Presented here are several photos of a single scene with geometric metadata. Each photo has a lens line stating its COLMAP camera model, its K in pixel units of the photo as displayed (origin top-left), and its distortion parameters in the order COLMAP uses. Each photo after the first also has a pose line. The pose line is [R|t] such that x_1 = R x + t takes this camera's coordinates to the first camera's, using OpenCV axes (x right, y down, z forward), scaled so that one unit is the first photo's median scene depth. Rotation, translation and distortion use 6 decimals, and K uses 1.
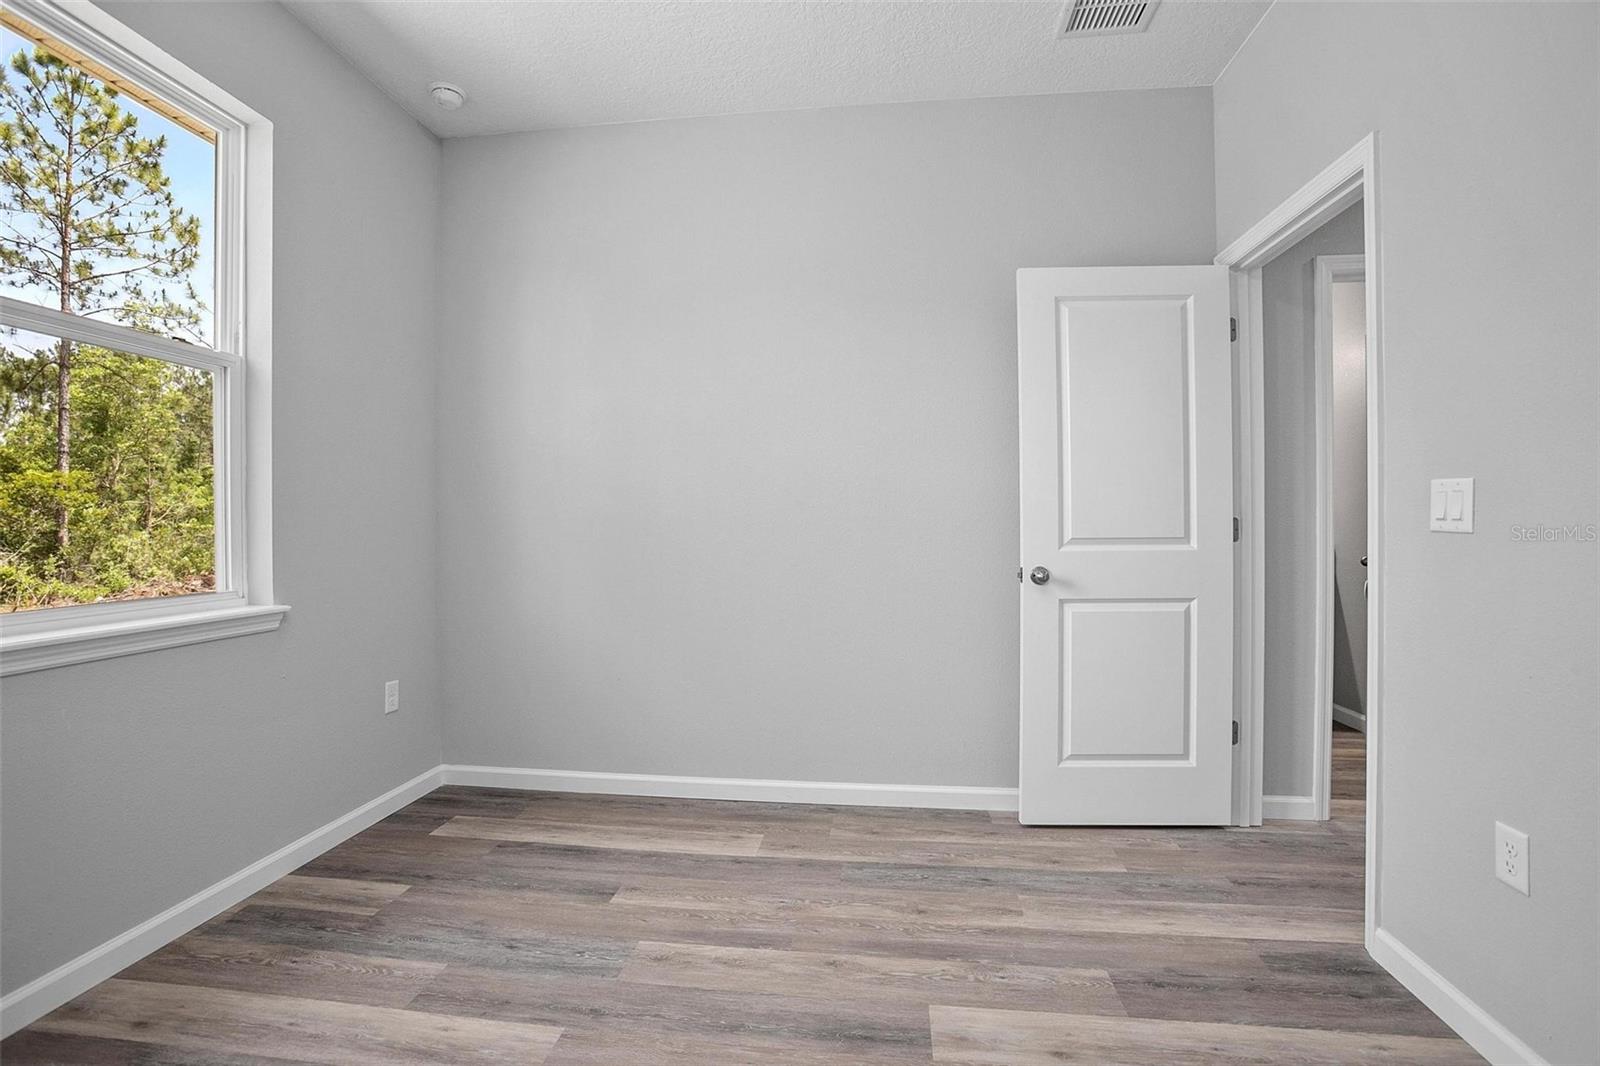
lens RADIAL K [[730.6, 0, 800.0], [0, 730.6, 533.0], [0, 0, 1]] dist [-0.018660, 0.008212]
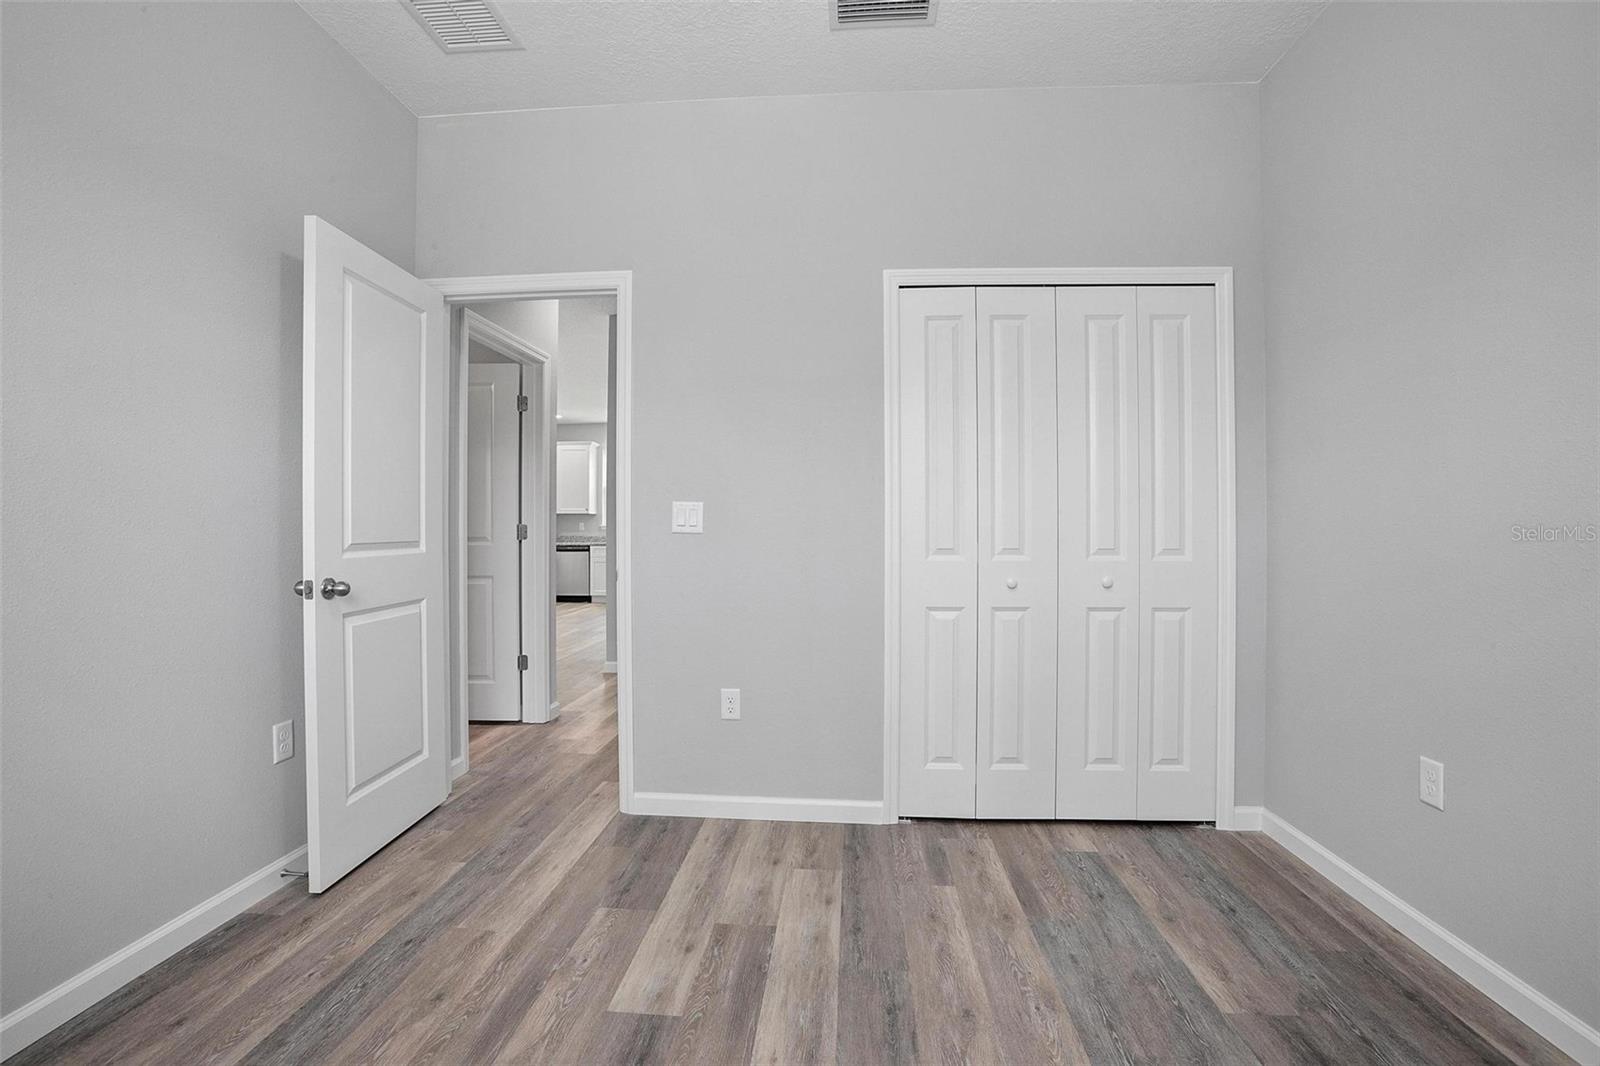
lens RADIAL K [[726.3, 0, 797.2], [0, 726.3, 532.6], [0, 0, 1]] dist [-0.072410, 0.030810]
pose [[-0.034641, 0.002387, 0.999397, -0.616089], [0.012238, 0.999923, -0.001964, 0.002804], [-0.999325, 0.012162, -0.034667, 0.595190]]
